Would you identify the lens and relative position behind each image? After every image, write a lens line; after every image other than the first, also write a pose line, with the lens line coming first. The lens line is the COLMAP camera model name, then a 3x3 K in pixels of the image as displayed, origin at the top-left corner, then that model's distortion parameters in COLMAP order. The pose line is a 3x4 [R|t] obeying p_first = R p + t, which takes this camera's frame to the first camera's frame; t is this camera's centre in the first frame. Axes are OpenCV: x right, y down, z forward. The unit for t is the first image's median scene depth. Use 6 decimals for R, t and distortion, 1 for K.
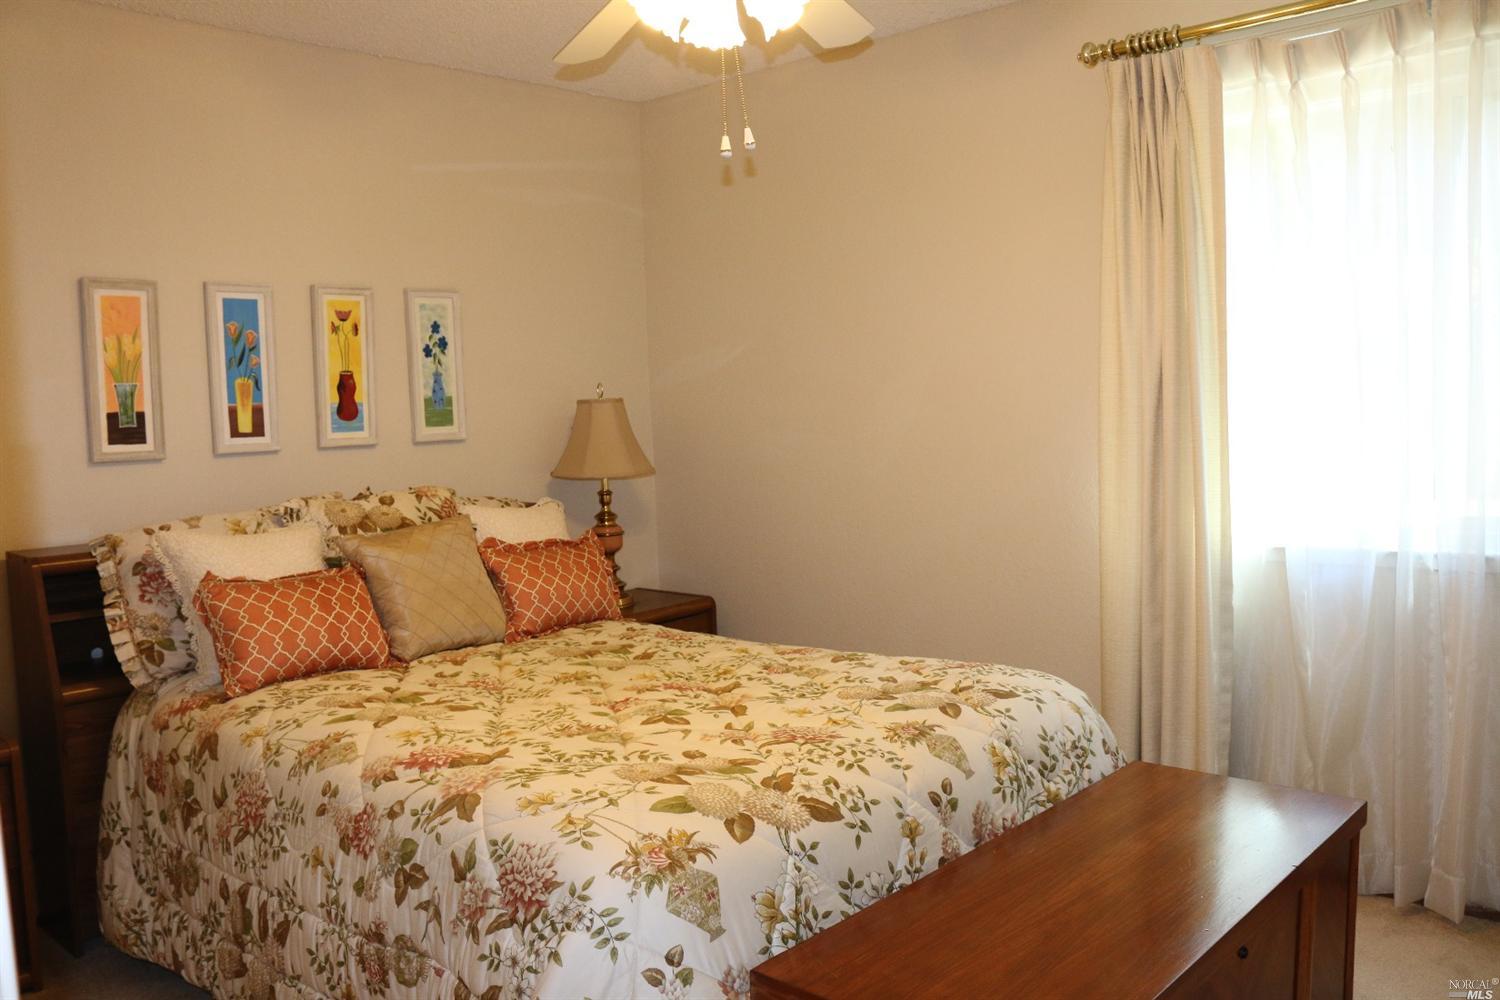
lens RADIAL K [[1239.9, 0, 749.5], [0, 1239.9, 490.1], [0, 0, 1]] dist [-0.137968, 0.106569]
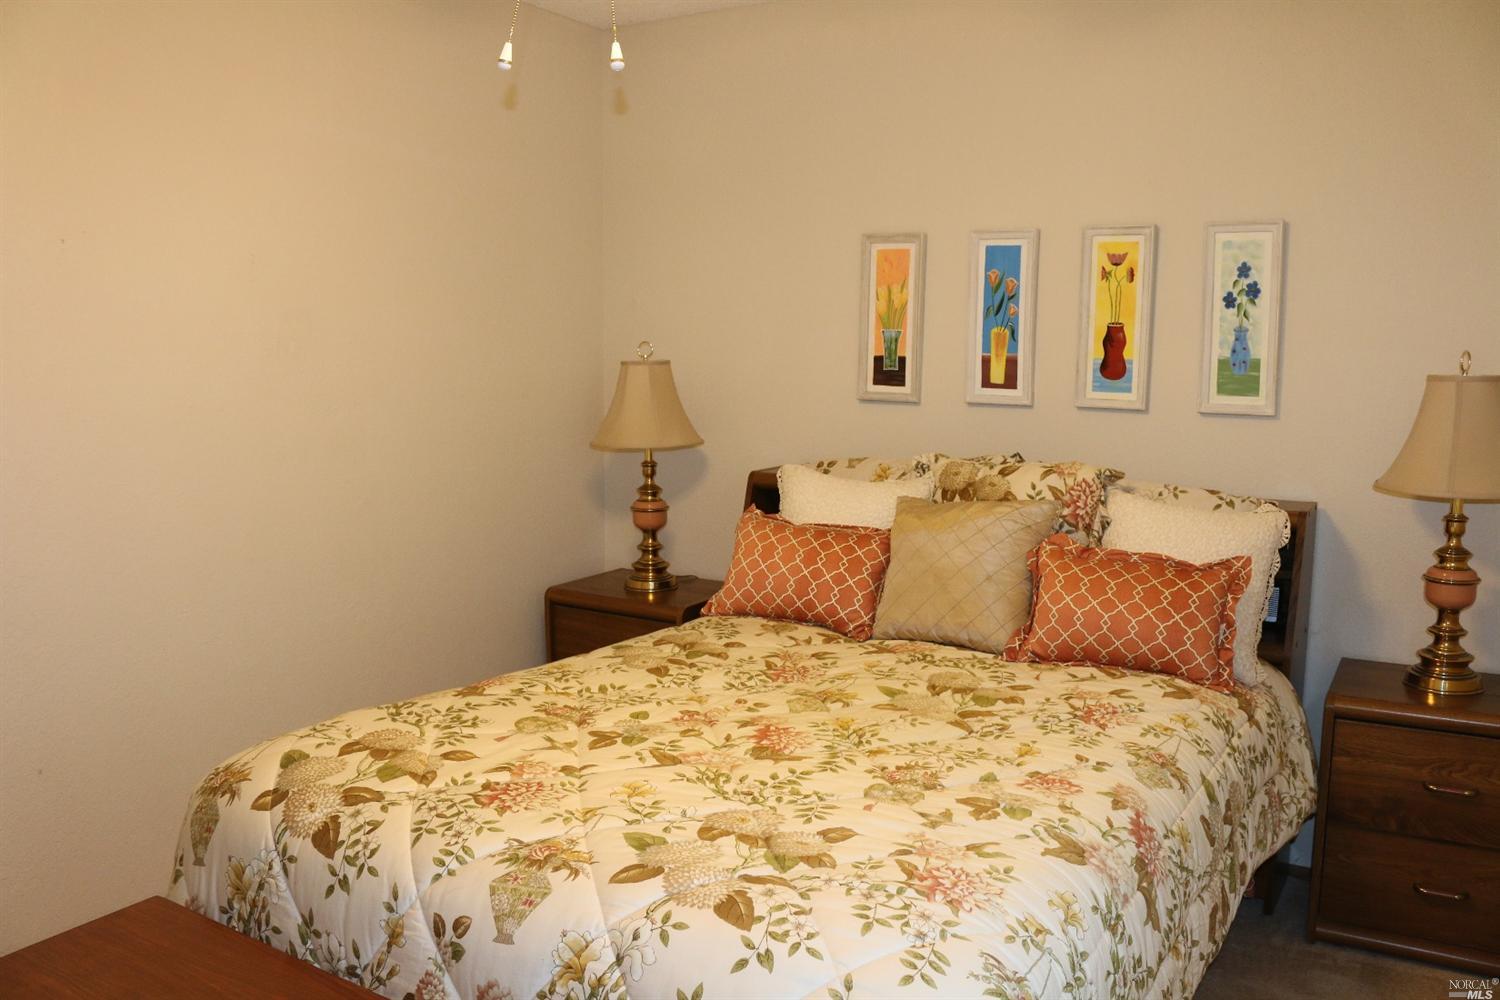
lens RADIAL K [[1239.9, 0, 755.3], [0, 1239.9, 498.4], [0, 0, 1]] dist [-0.137968, 0.106569]
pose [[0.176908, 0.156866, -0.971646, 0.533695], [-0.090167, 0.985649, 0.142710, -0.081043], [0.980088, 0.062364, 0.188514, 0.634148]]
